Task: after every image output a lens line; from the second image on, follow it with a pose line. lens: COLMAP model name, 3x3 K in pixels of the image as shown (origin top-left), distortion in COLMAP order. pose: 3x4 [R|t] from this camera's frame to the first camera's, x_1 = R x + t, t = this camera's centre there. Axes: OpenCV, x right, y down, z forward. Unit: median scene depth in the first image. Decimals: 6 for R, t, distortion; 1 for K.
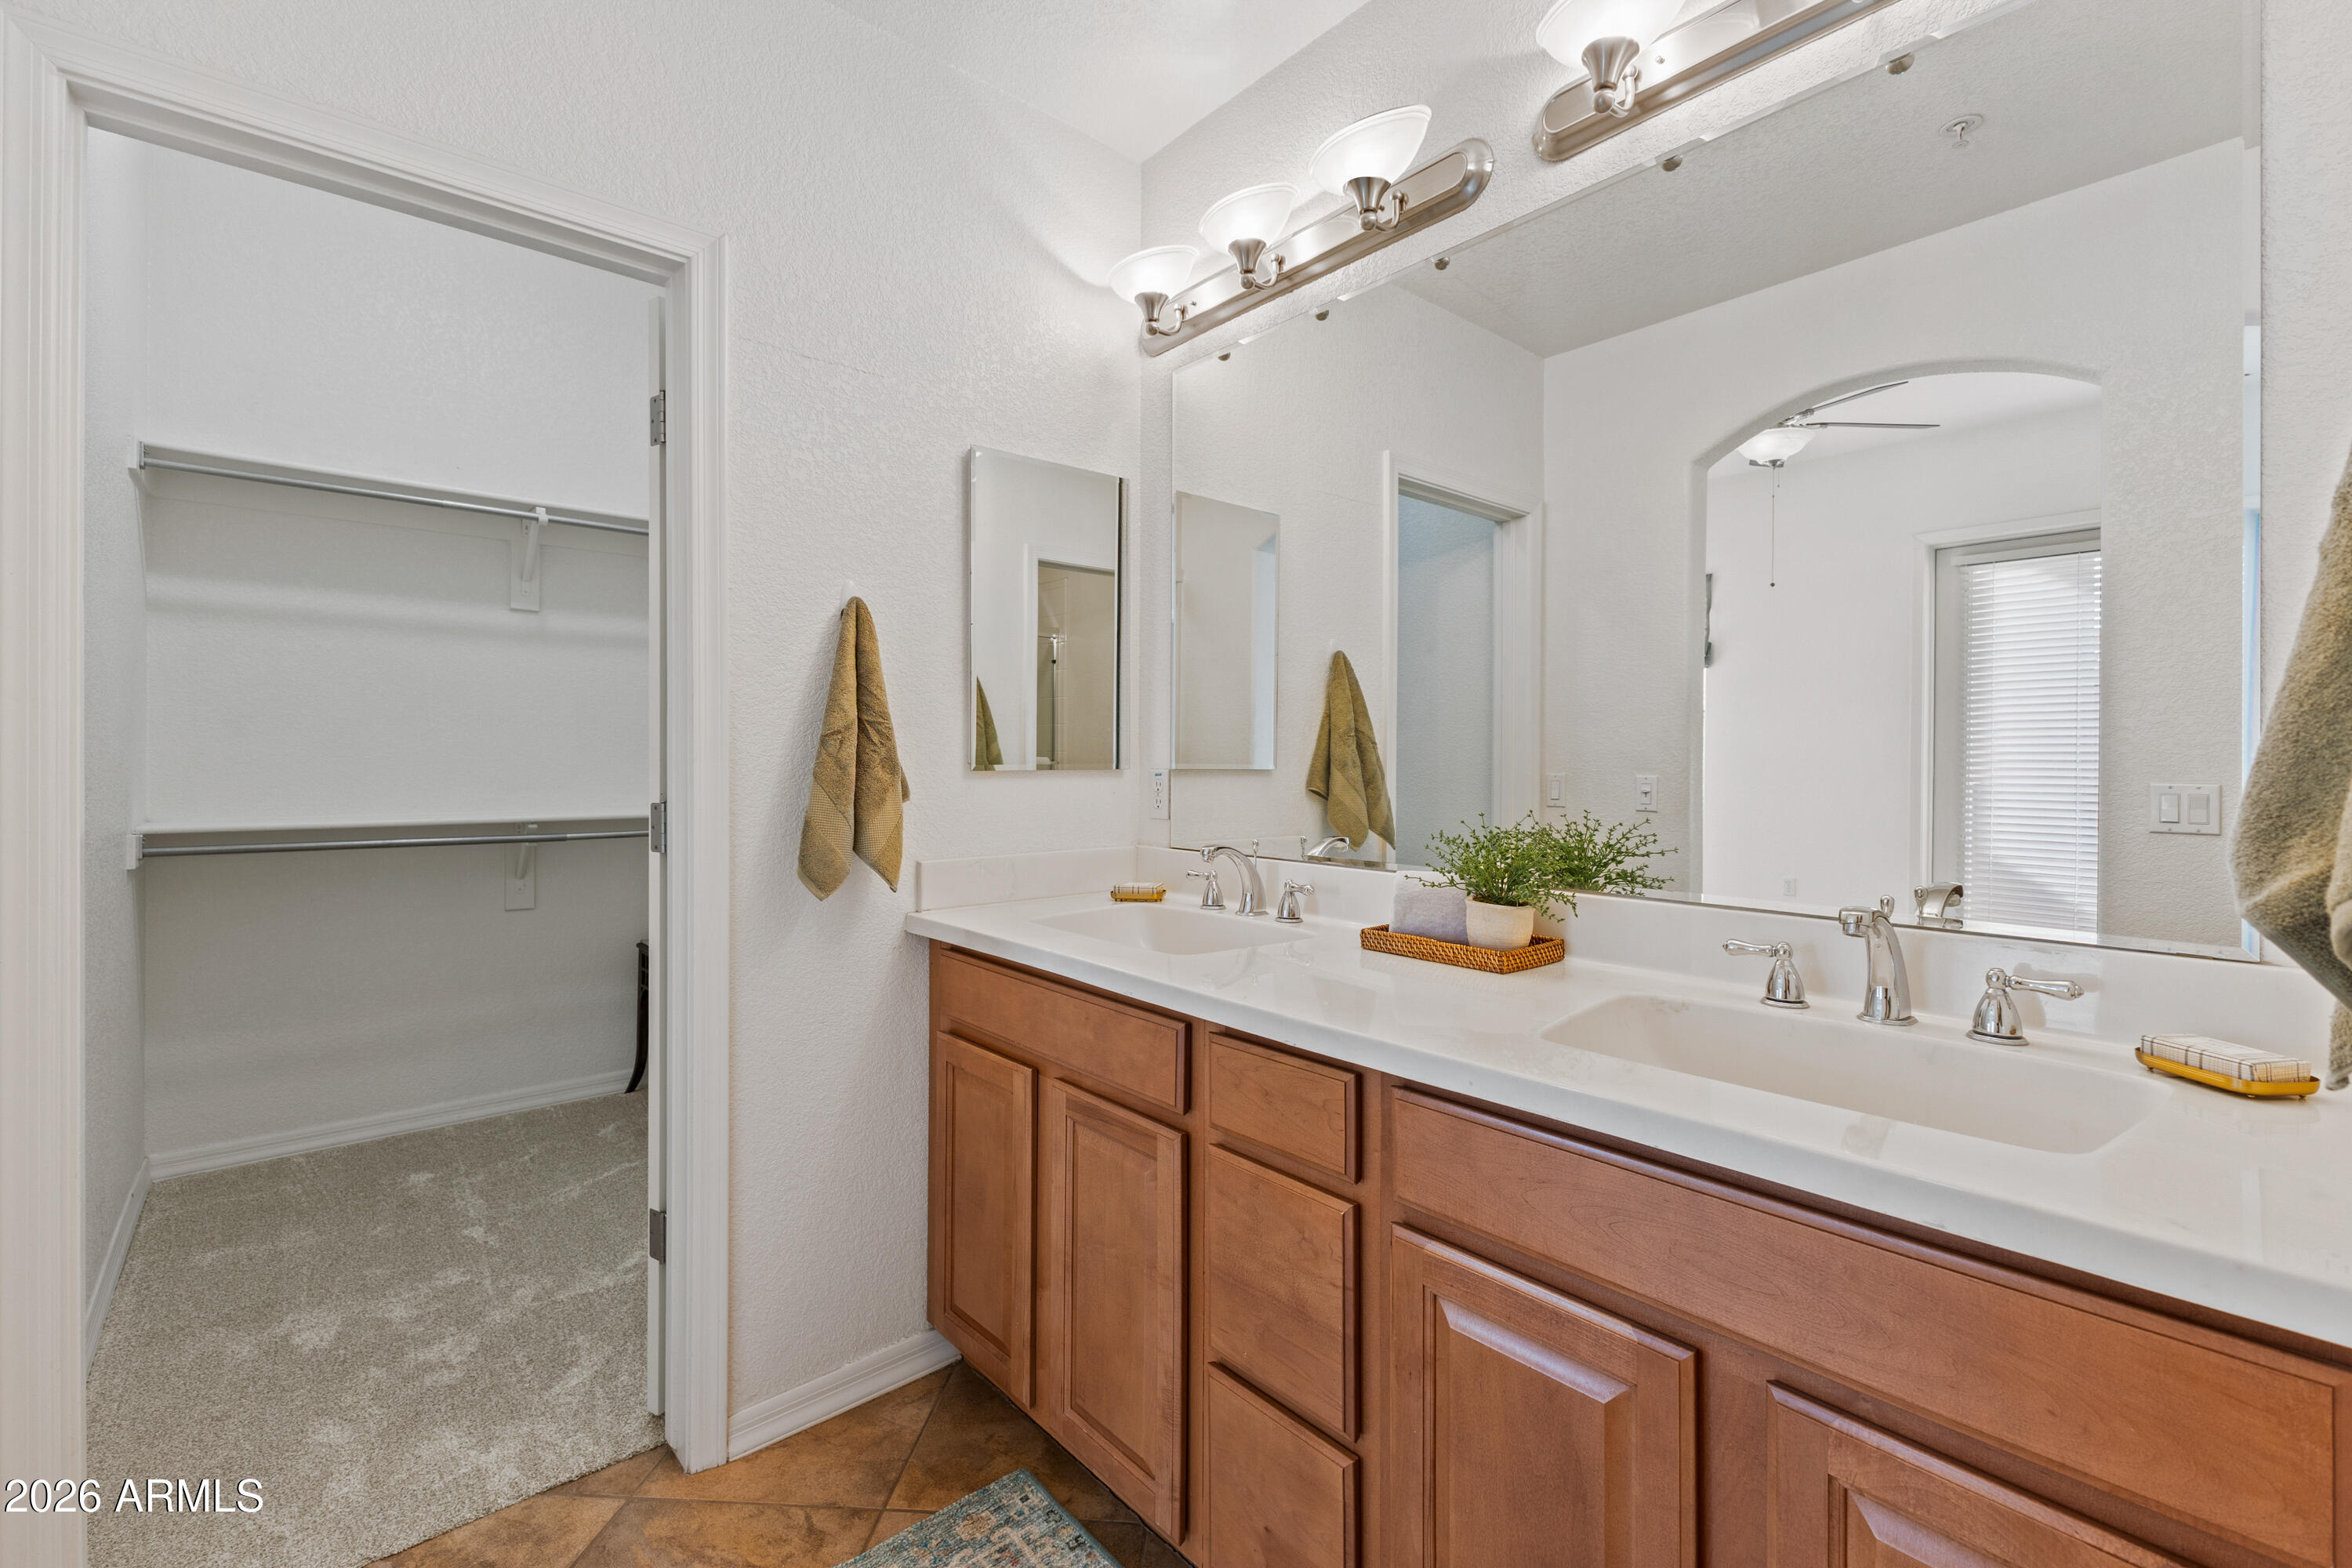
lens RADIAL K [[1020.3, 0, 1174.6], [0, 1020.3, 759.7], [0, 0, 1]] dist [0.007396, 0.000314]
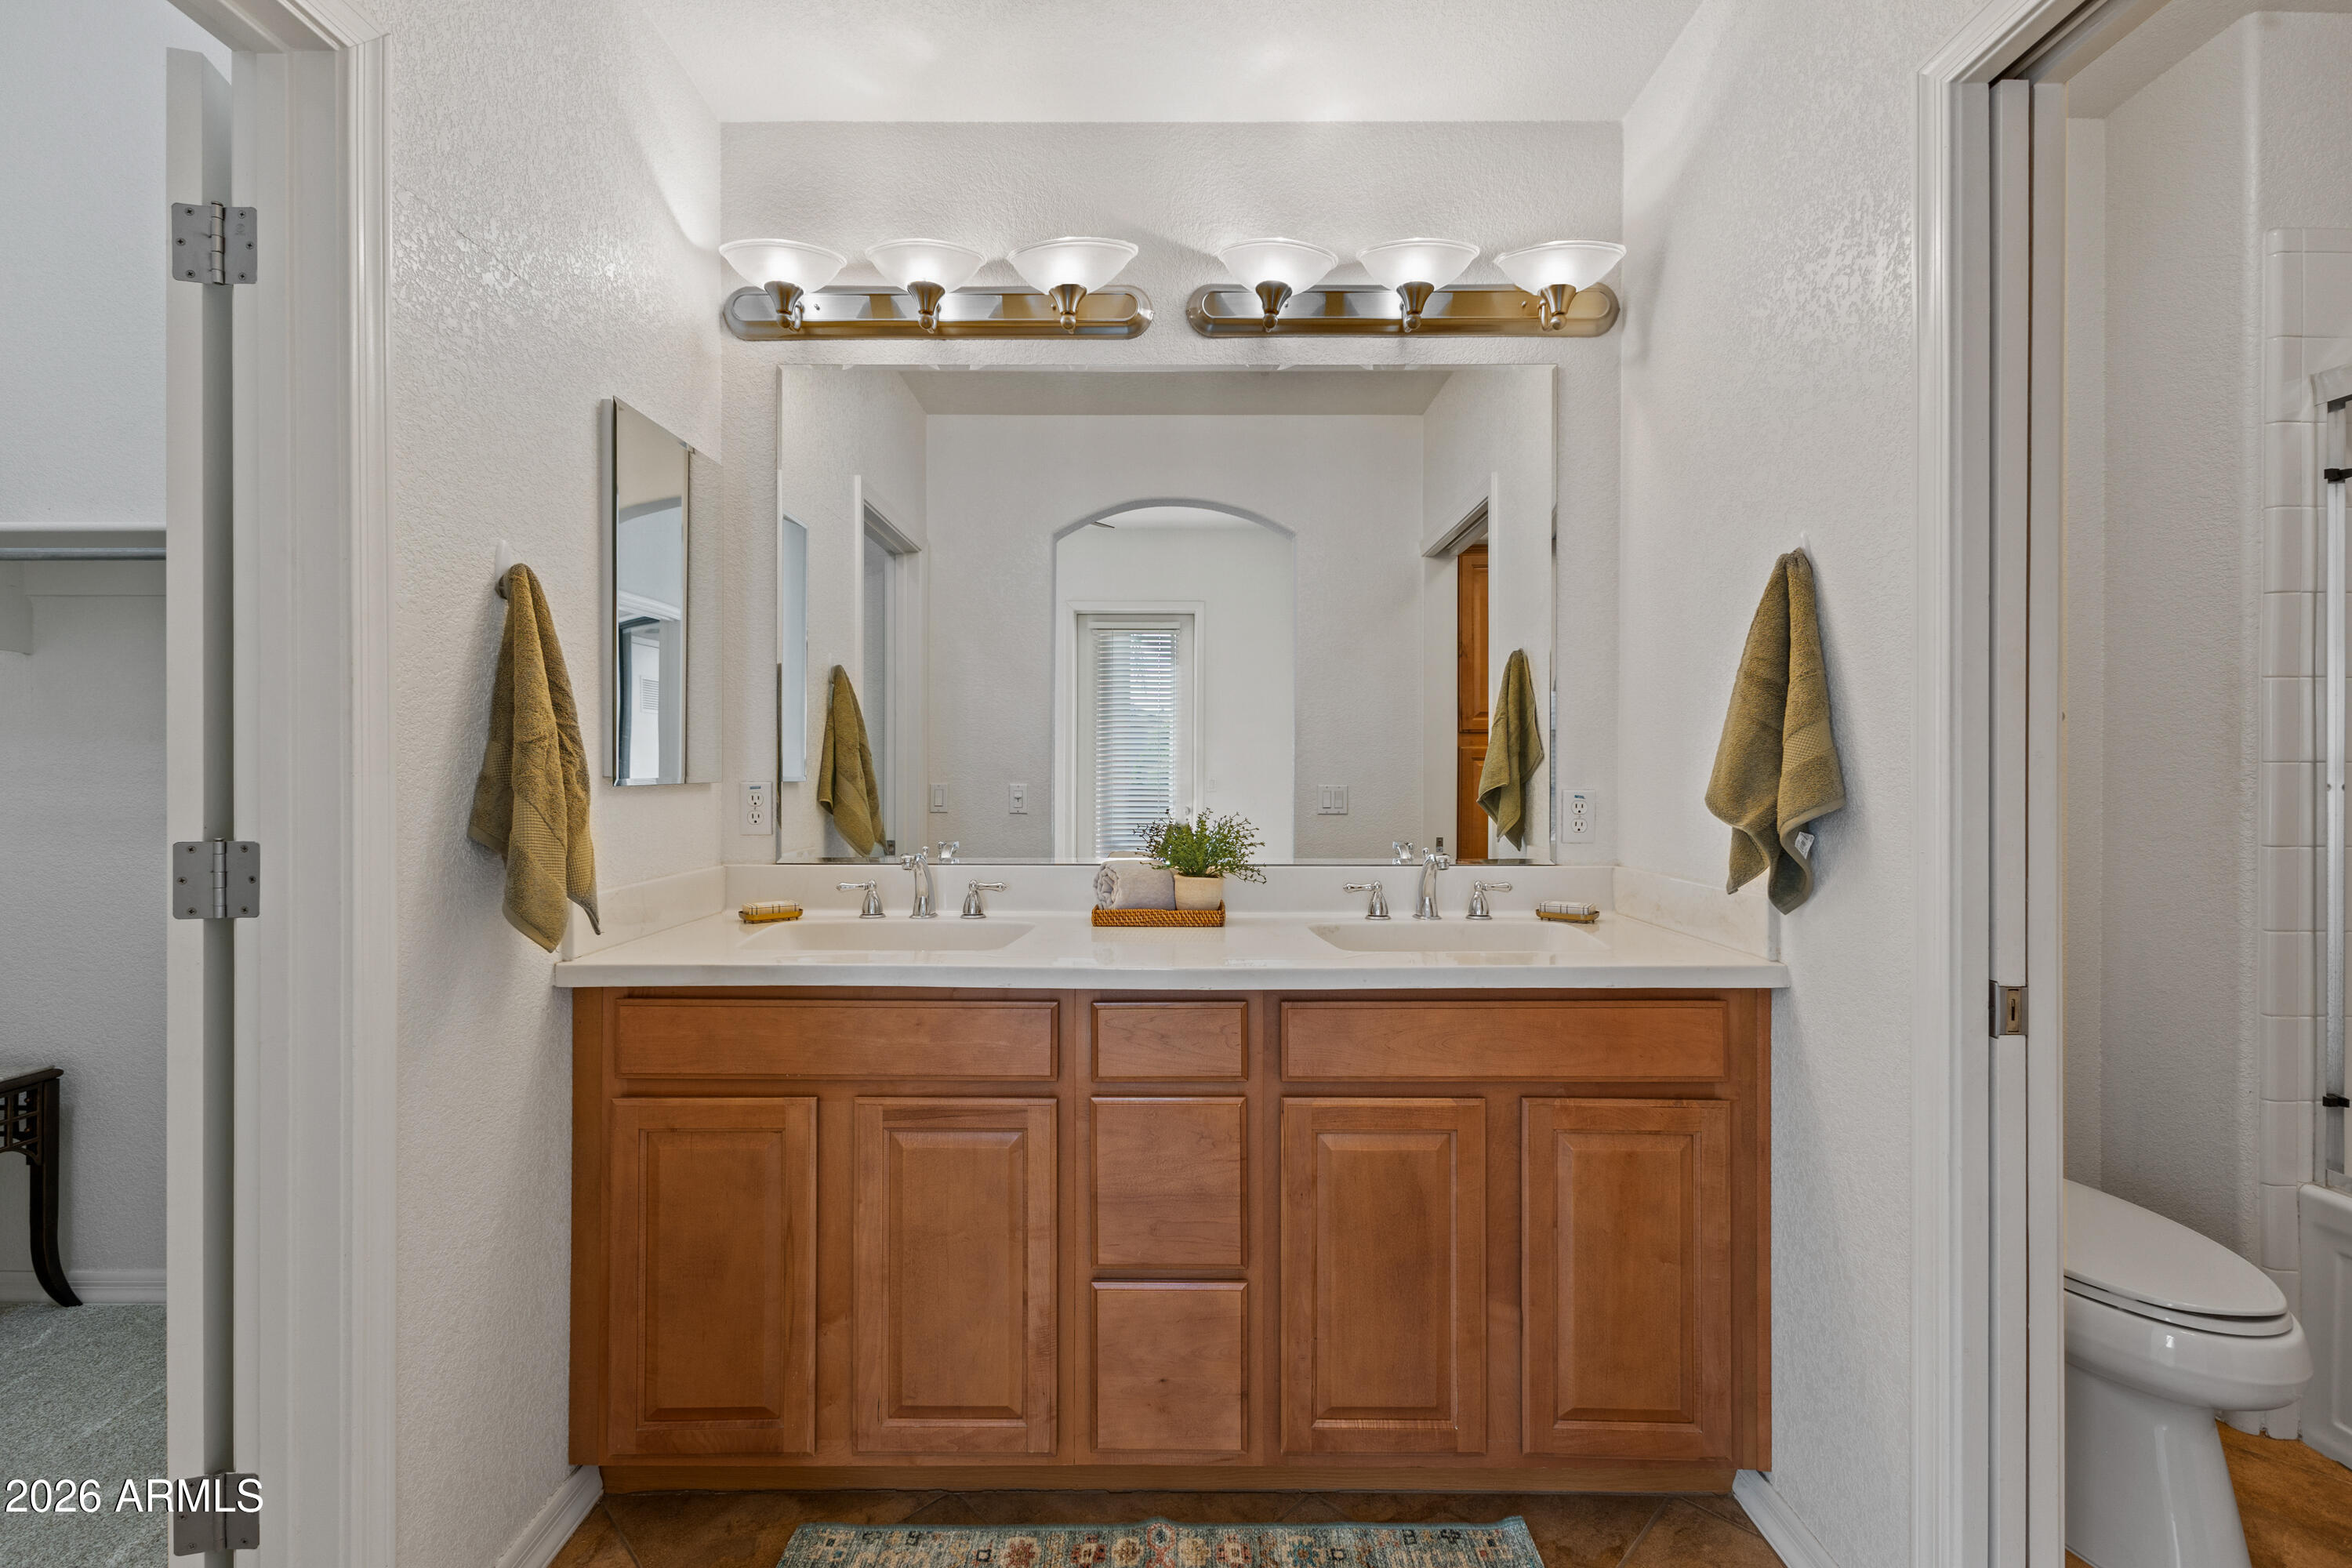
lens RADIAL K [[1020.3, 0, 1173.0], [0, 1020.3, 769.5], [0, 0, 1]] dist [0.007396, 0.000314]
pose [[0.652878, -0.000048, 0.757463, -0.702322], [0.000708, 1.000000, -0.000547, -0.001361], [-0.757463, 0.000893, 0.652878, 0.136978]]
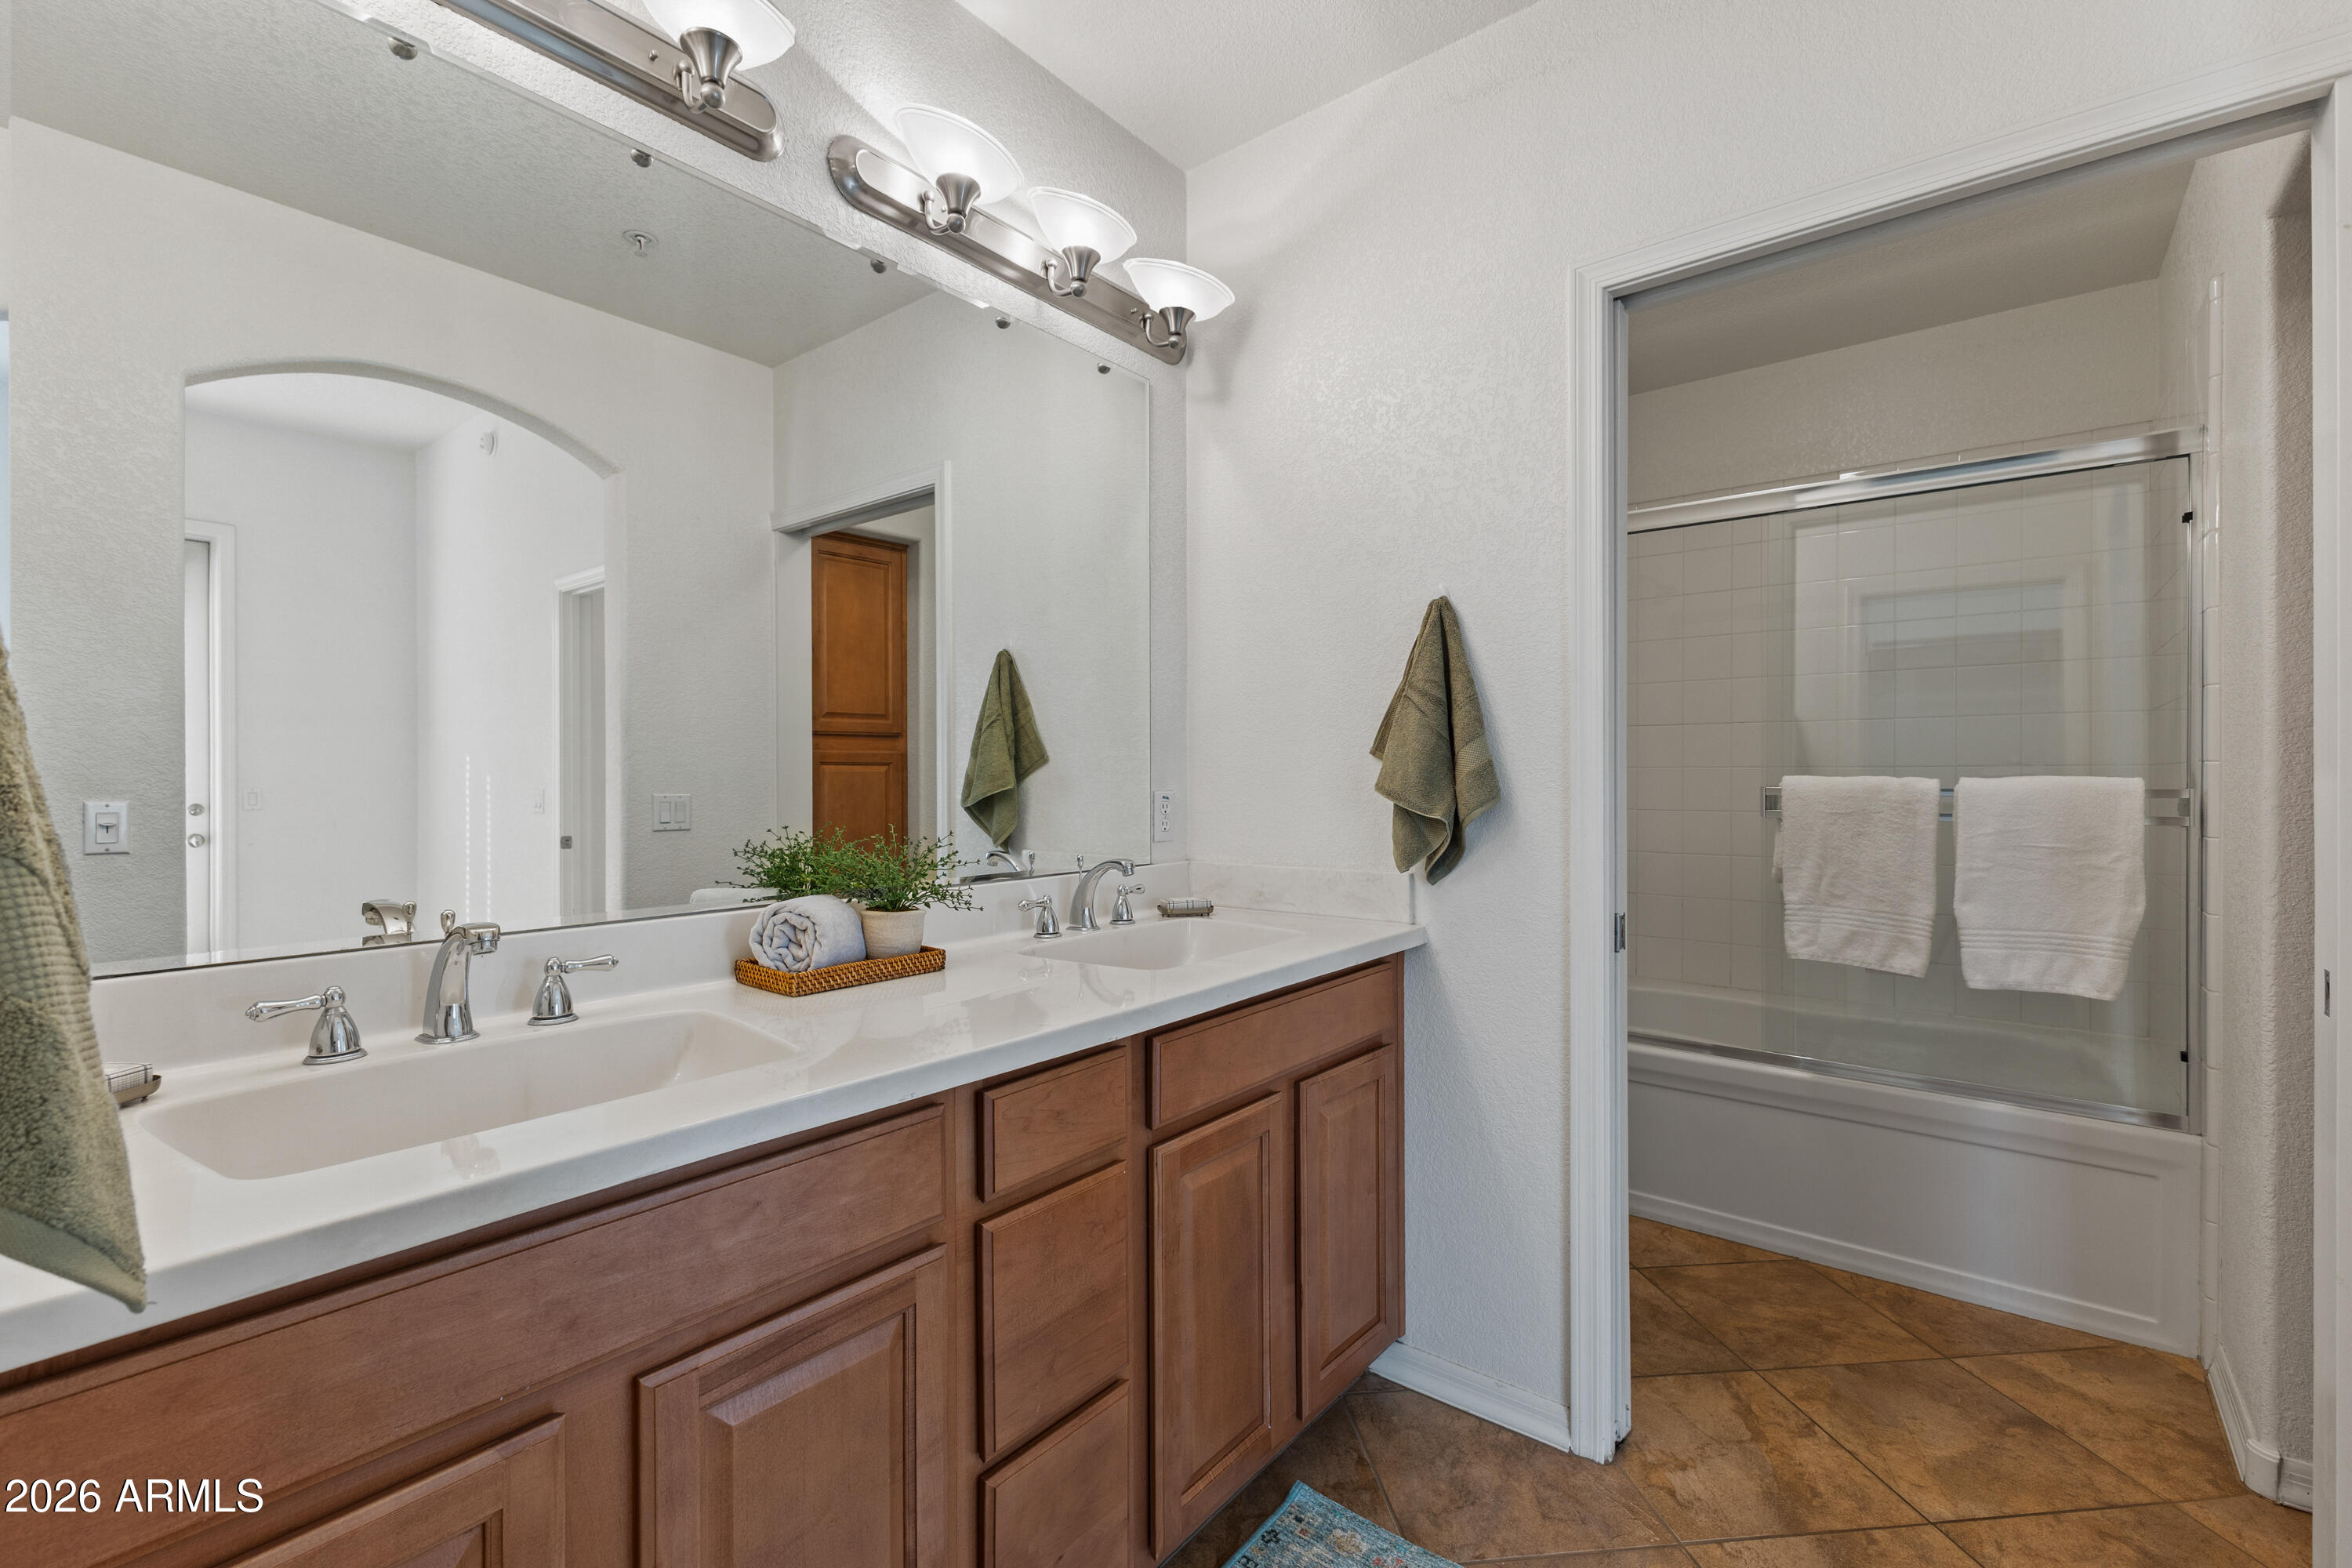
lens RADIAL K [[1020.3, 0, 1180.8], [0, 1020.3, 779.4], [0, 0, 1]] dist [0.007396, 0.000314]
pose [[-0.185906, -0.005220, 0.982554, -0.731152], [0.003454, 0.999976, 0.005966, 0.000266], [-0.982562, 0.004503, -0.185883, 0.873131]]
